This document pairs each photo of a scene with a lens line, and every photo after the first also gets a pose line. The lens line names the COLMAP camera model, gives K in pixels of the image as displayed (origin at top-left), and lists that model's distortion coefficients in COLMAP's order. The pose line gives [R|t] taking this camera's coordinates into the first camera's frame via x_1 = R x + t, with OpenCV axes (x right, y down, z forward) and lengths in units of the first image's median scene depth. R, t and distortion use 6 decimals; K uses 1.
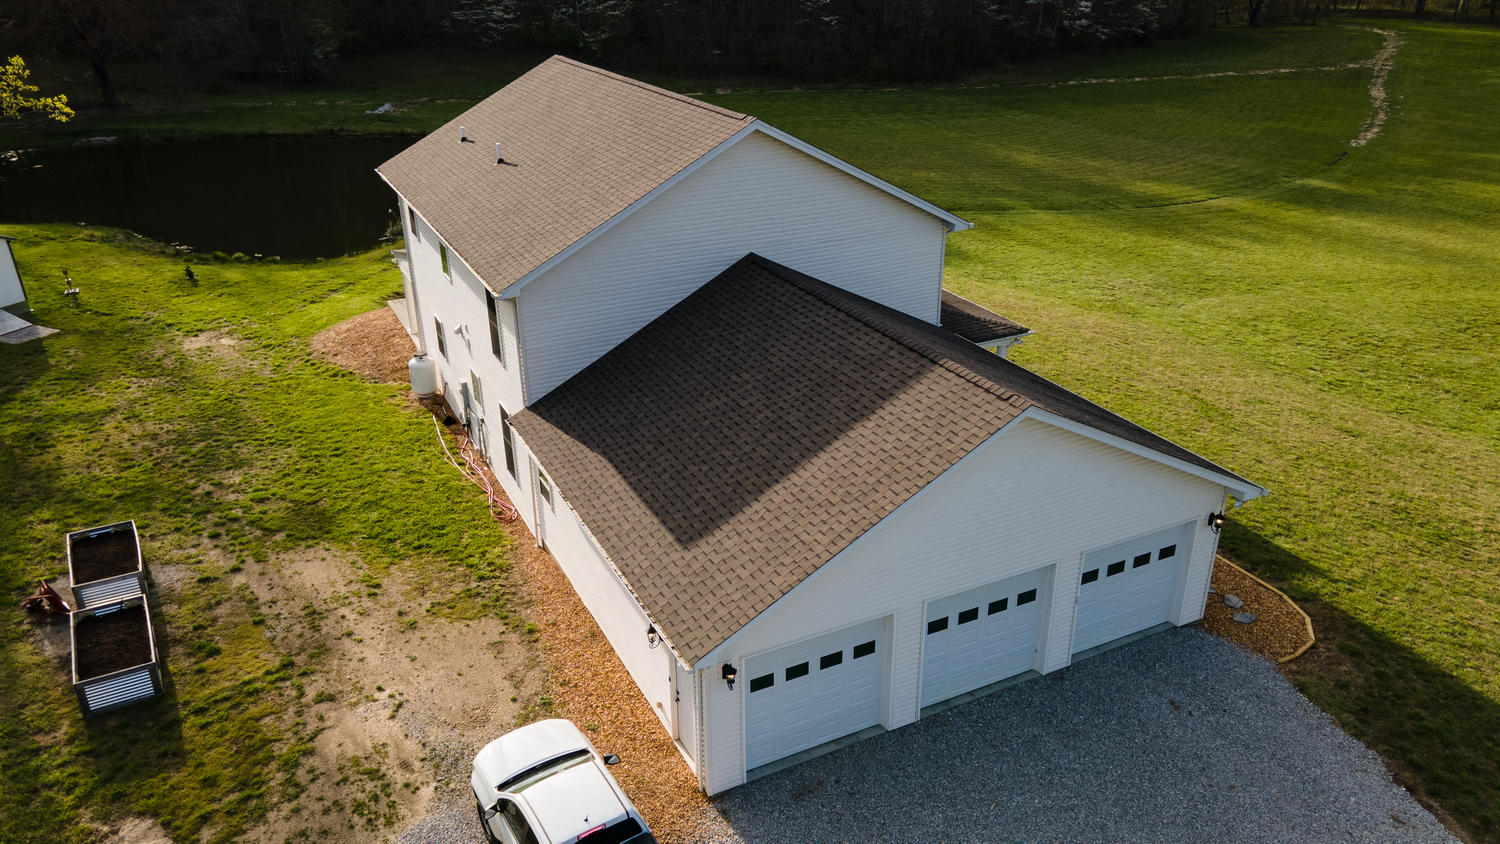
lens RADIAL K [[1093.0, 0, 750.9], [0, 1093.0, 430.9], [0, 0, 1]] dist [0.003283, 0.072716]
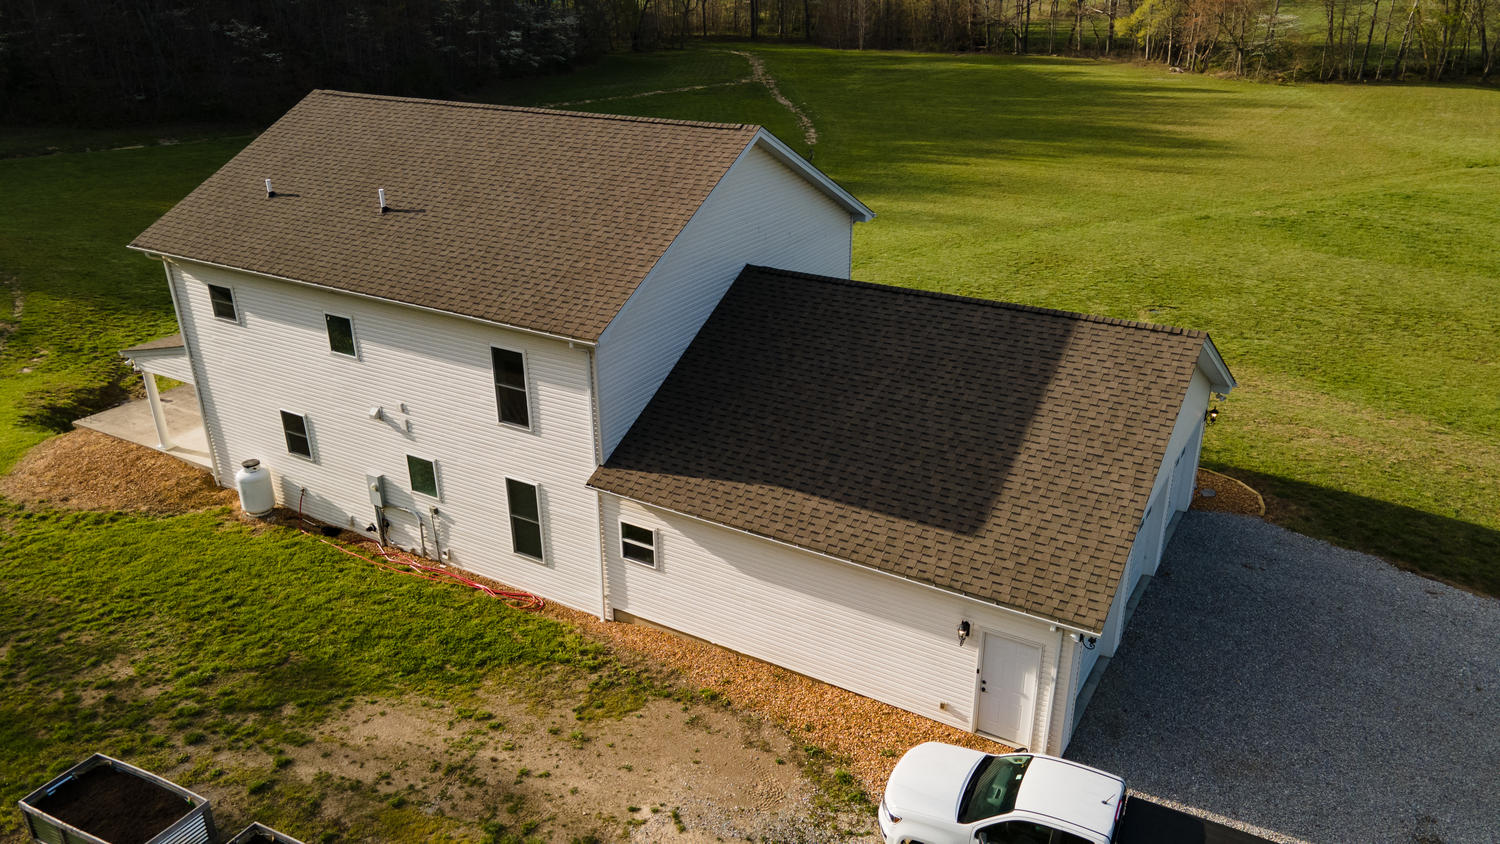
lens RADIAL K [[1093.0, 0, 750.9], [0, 1093.0, 430.9], [0, 0, 1]] dist [0.003283, 0.072716]
pose [[0.845608, -0.214503, 0.488811, -0.486889], [0.228151, 0.973089, 0.032331, -0.046005], [-0.482592, 0.084184, 0.871790, 0.149128]]
